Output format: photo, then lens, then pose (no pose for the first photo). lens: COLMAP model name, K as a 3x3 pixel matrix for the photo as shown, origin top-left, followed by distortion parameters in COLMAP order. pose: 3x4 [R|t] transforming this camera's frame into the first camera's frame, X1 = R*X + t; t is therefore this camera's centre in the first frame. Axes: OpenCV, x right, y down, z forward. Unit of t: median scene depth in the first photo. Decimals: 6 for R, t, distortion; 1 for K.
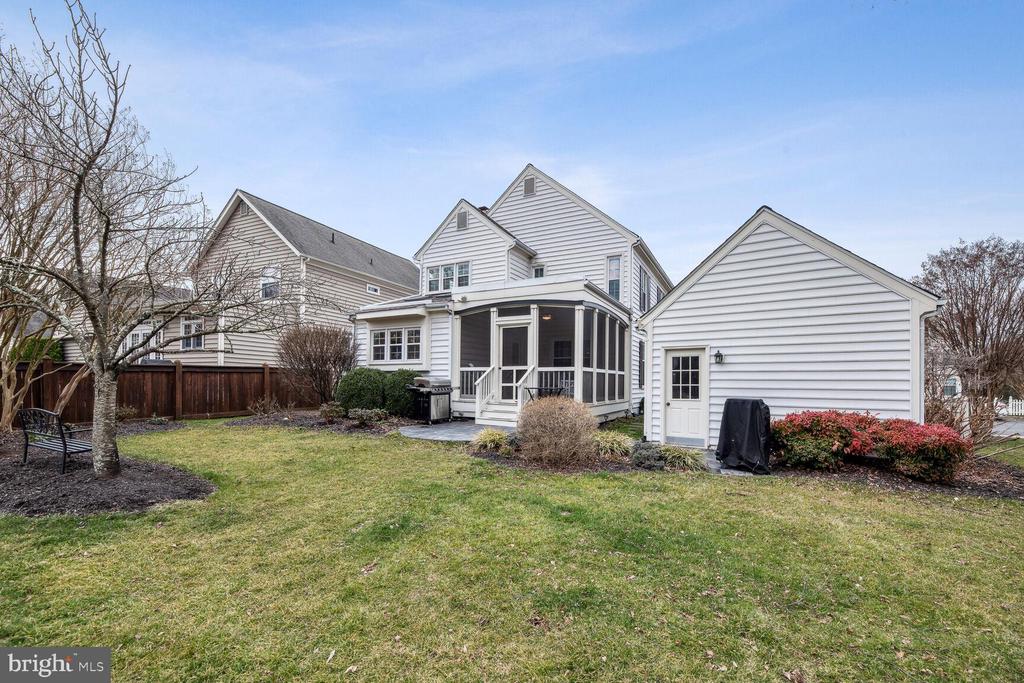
lens RADIAL K [[422.4, 0, 513.6], [0, 422.4, 377.1], [0, 0, 1]] dist [-0.000849, -0.000078]
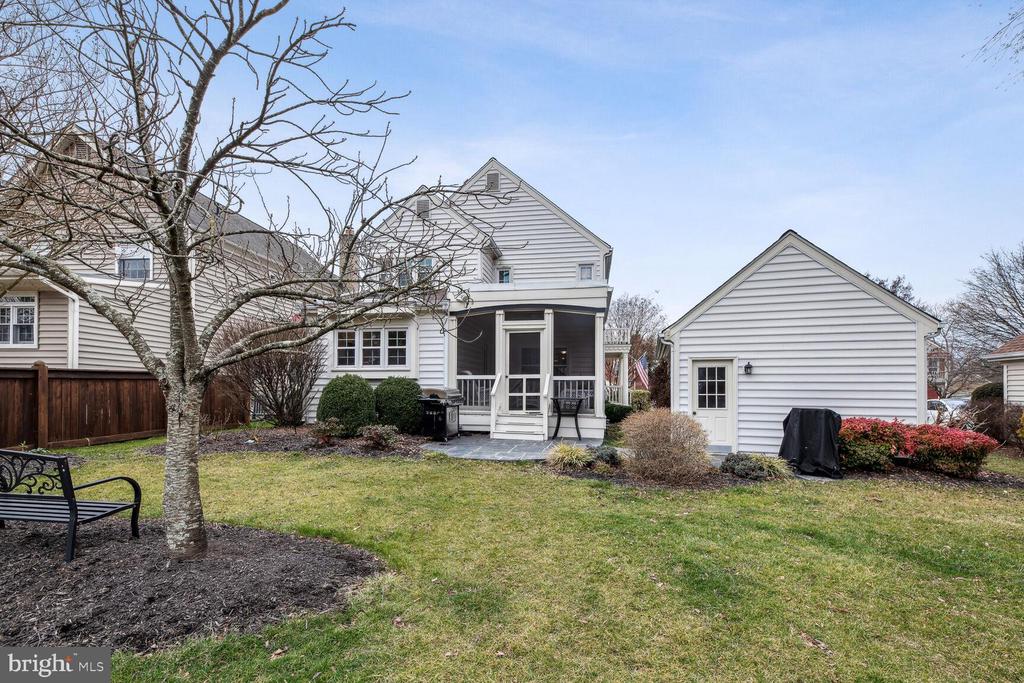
lens RADIAL K [[428.6, 0, 511.3], [0, 428.6, 382.7], [0, 0, 1]] dist [0.024383, 0.000057]
pose [[0.952183, 0.002549, 0.305518, -0.321095], [-0.002142, 0.999996, -0.001669, -0.006608], [-0.305521, 0.000935, 0.952185, 0.114690]]
